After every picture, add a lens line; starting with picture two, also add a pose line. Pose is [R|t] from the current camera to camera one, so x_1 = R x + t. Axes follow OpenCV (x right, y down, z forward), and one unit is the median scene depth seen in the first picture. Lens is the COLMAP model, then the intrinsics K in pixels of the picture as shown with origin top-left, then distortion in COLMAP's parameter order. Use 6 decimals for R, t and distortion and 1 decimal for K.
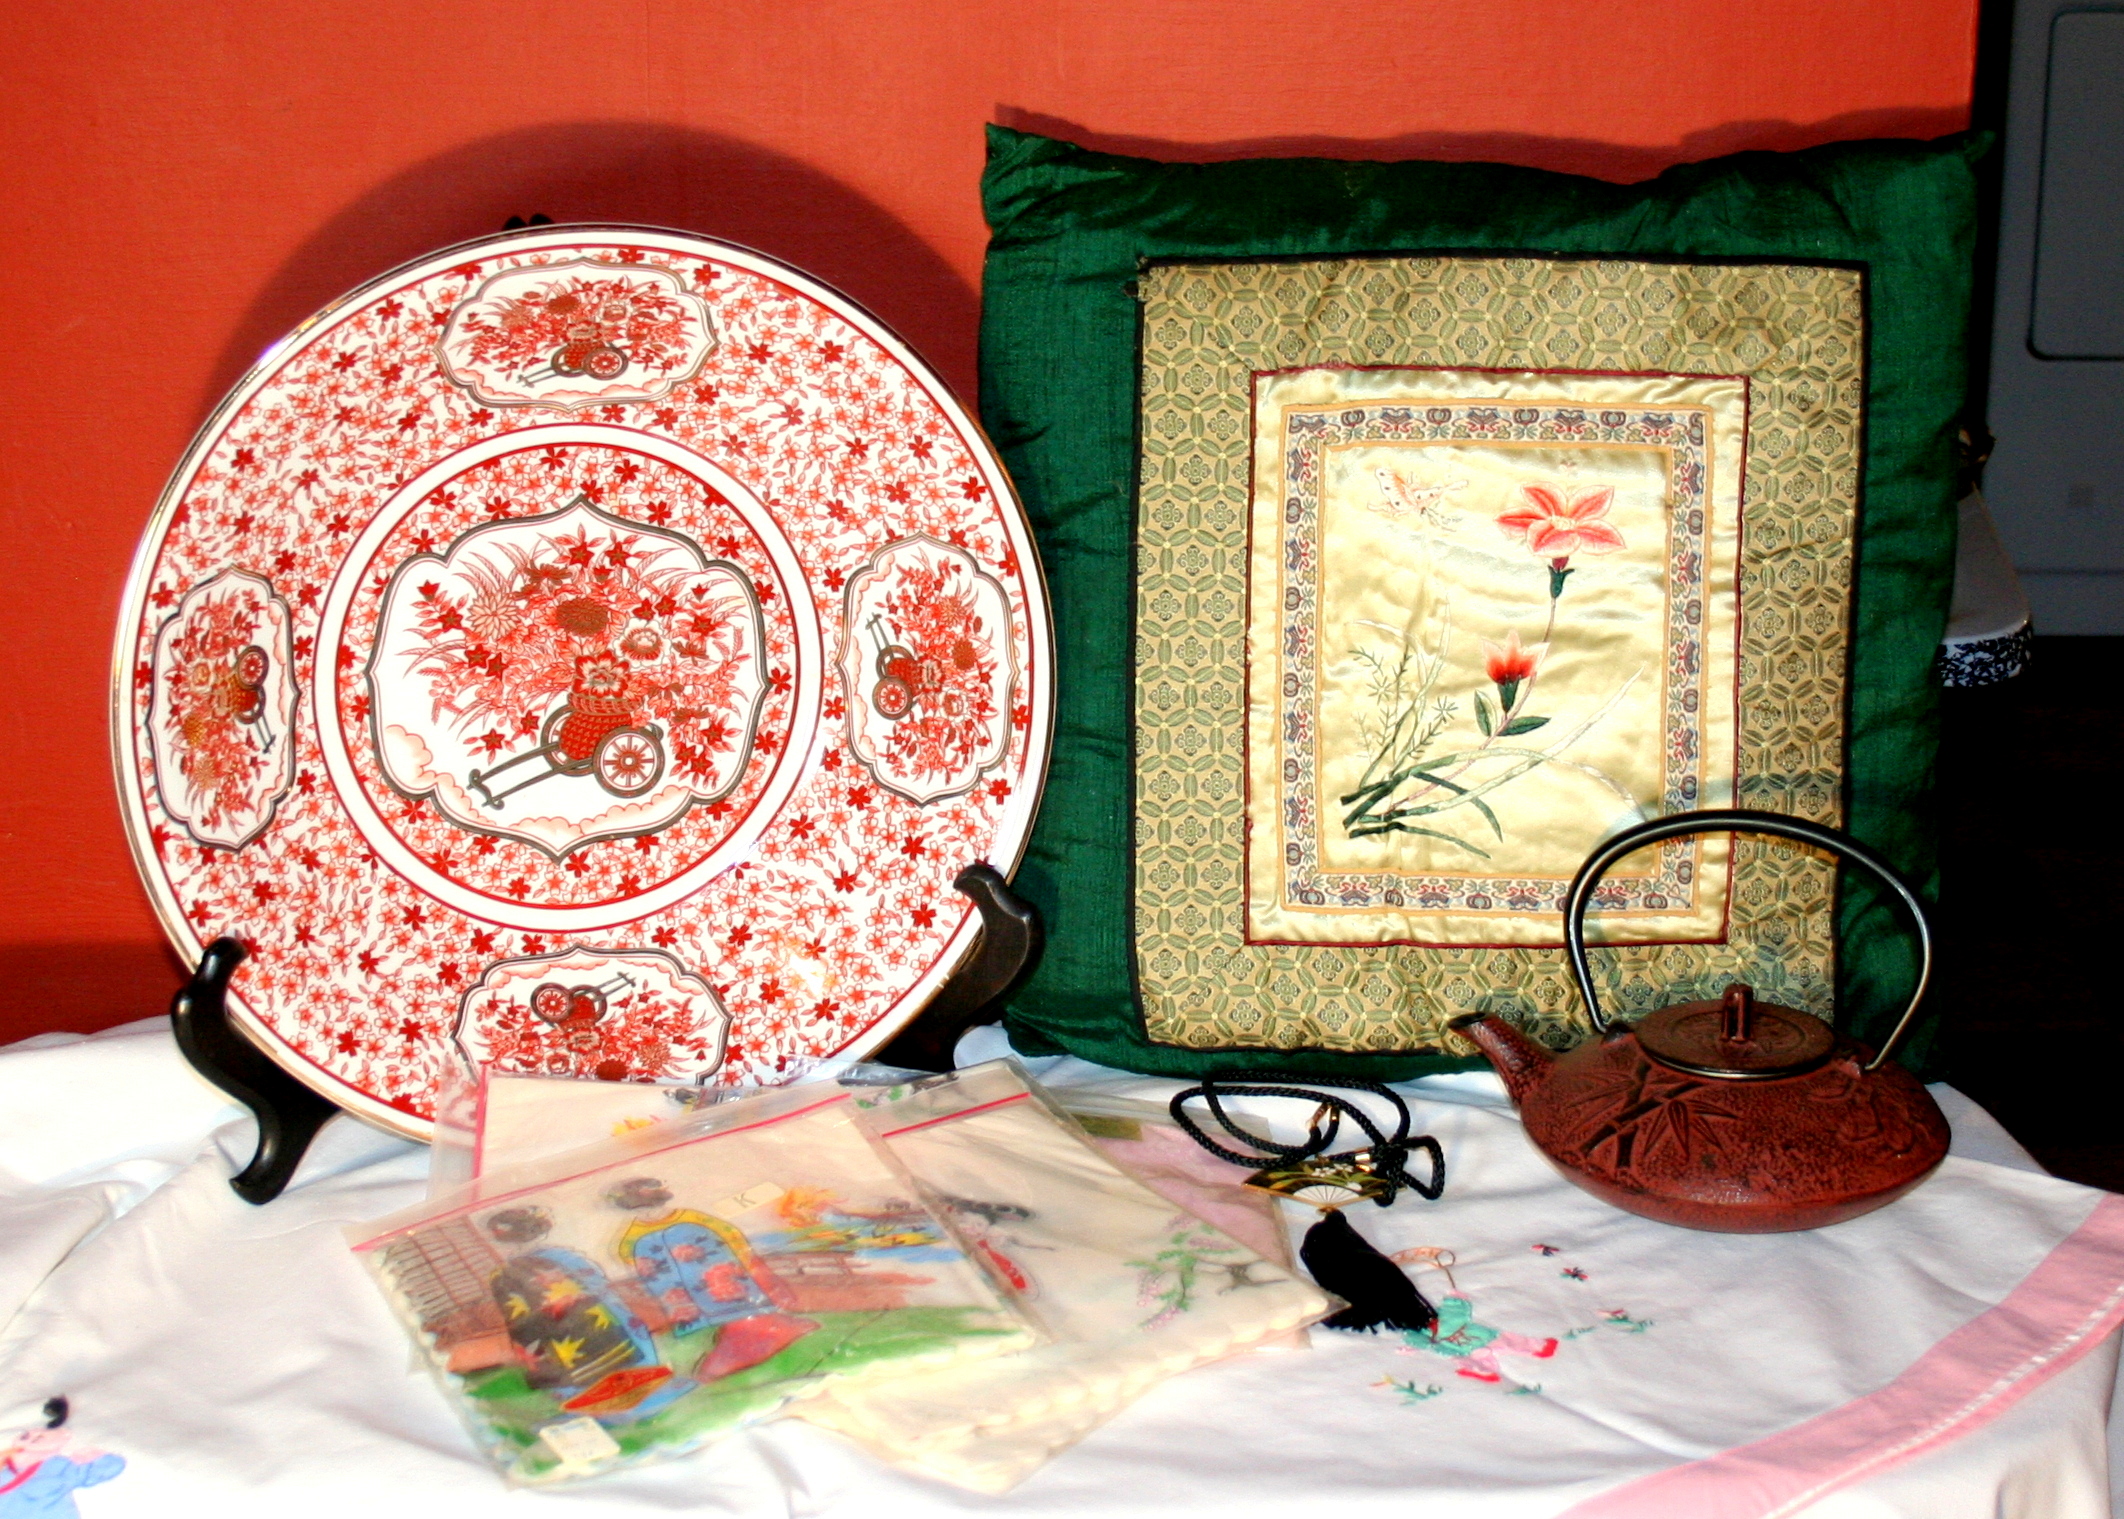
lens RADIAL K [[4989.4, 0, 1062.0], [0, 4989.4, 759.5], [0, 0, 1]] dist [0.000264, 0.112343]
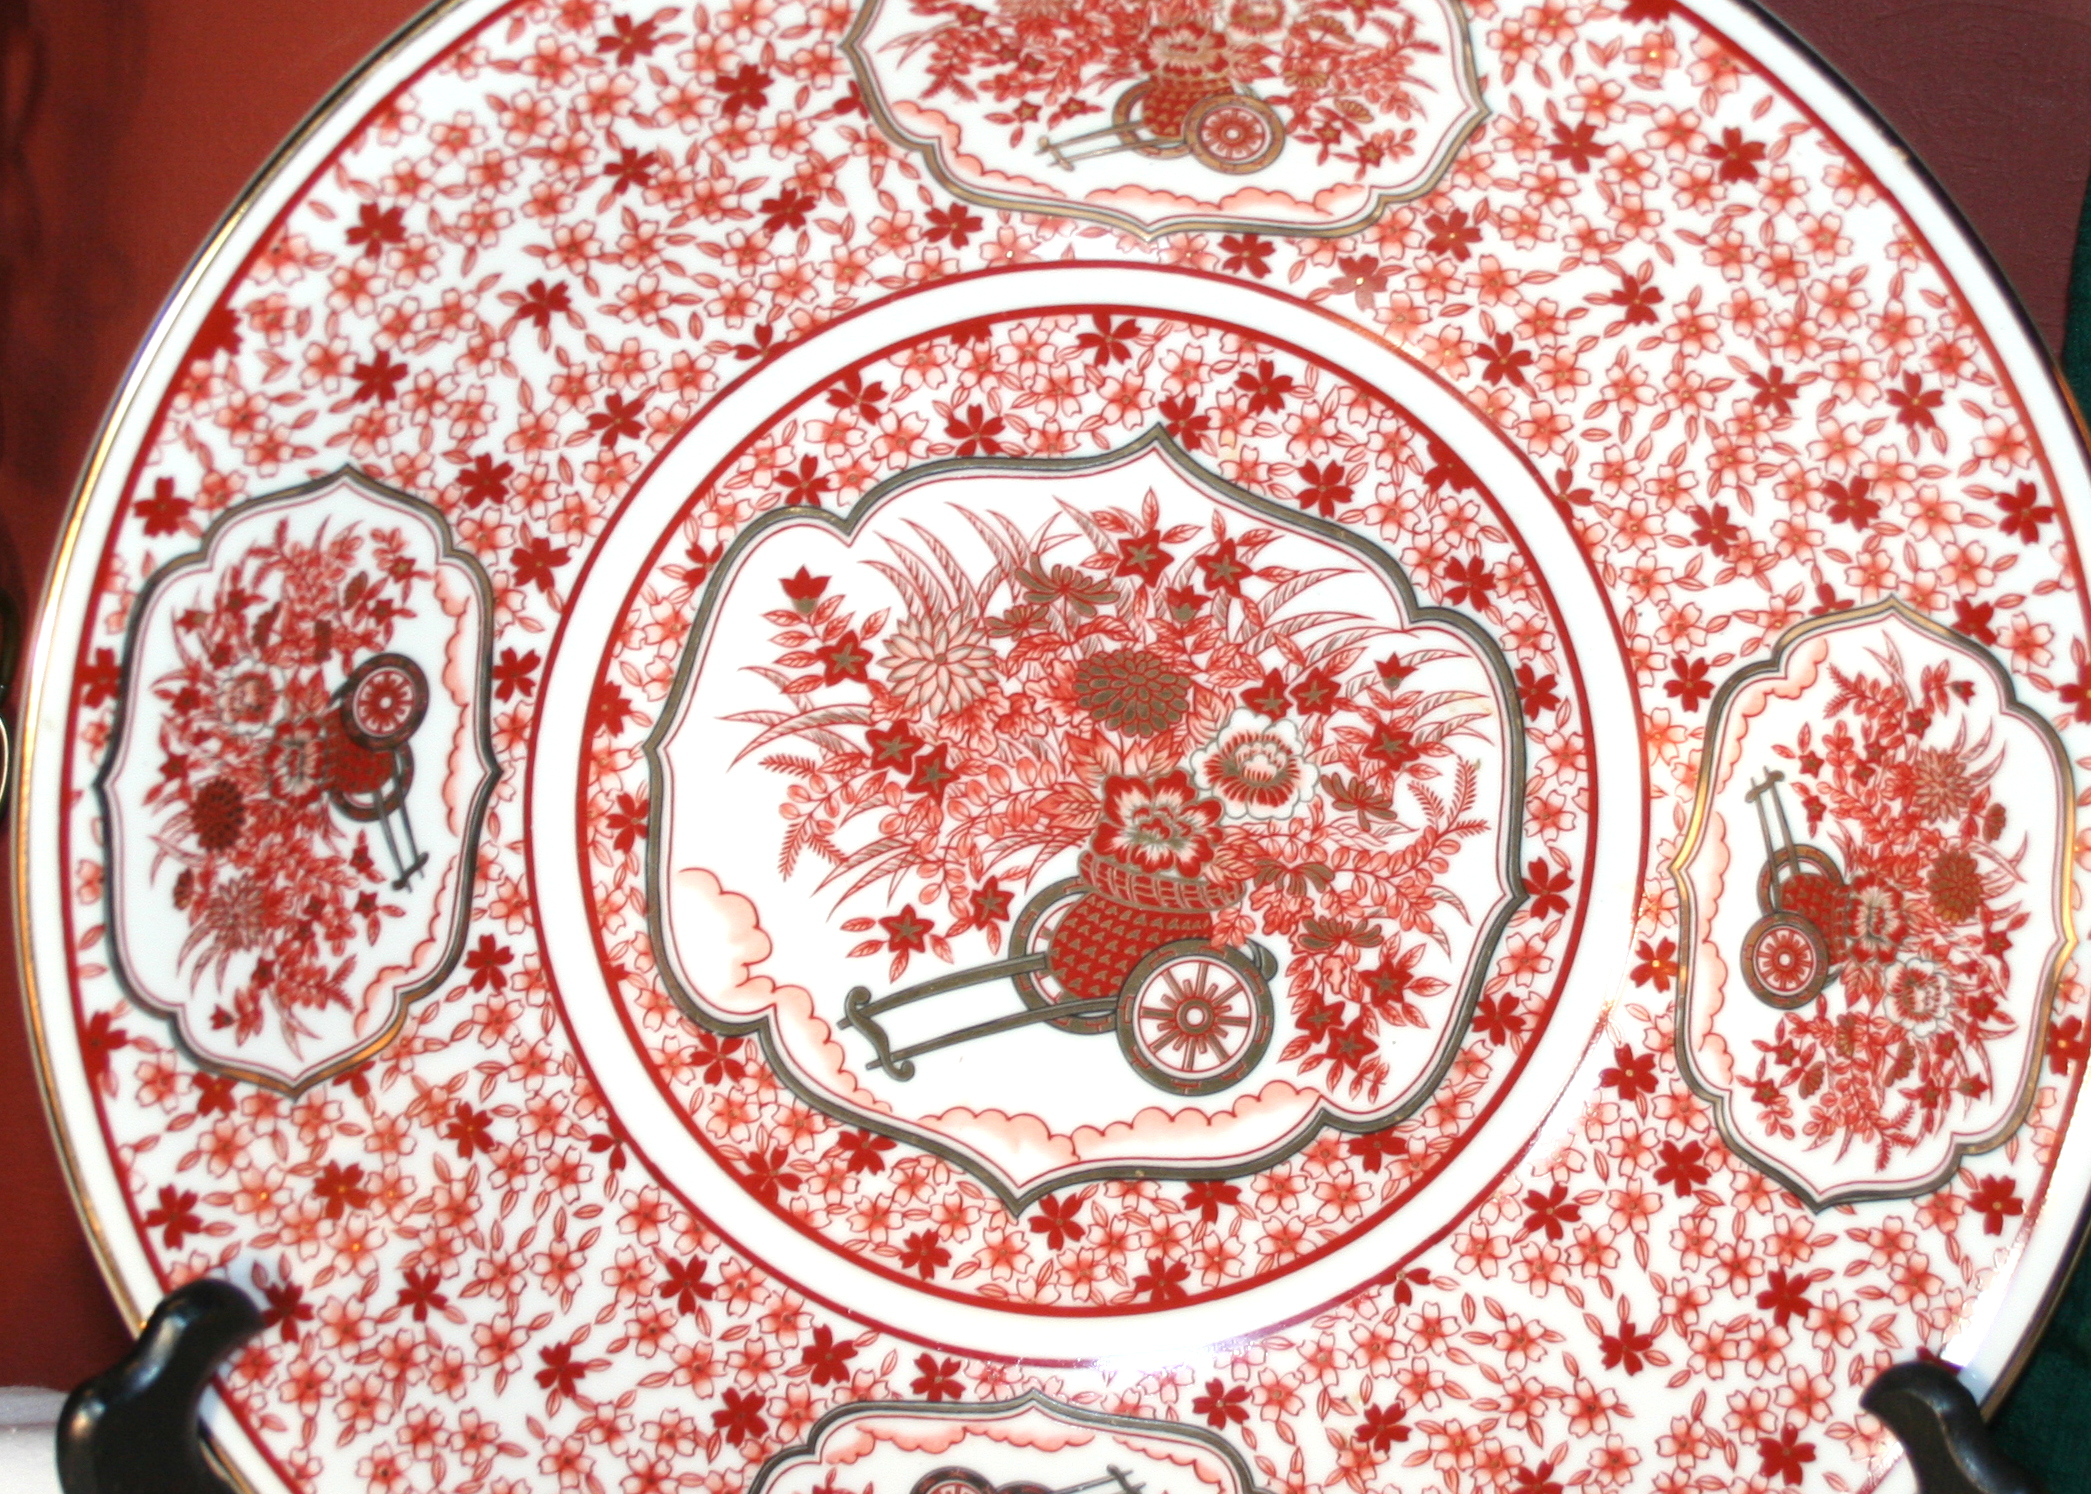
lens RADIAL K [[4911.9, 0, 1045.5], [0, 4911.9, 747.0], [0, 0, 1]] dist [0.000264, 0.112343]
pose [[0.965538, 0.129780, -0.225595, -0.000872], [-0.139603, 0.989809, -0.028080, -0.009788], [0.219652, 0.058606, 0.973816, 0.562011]]
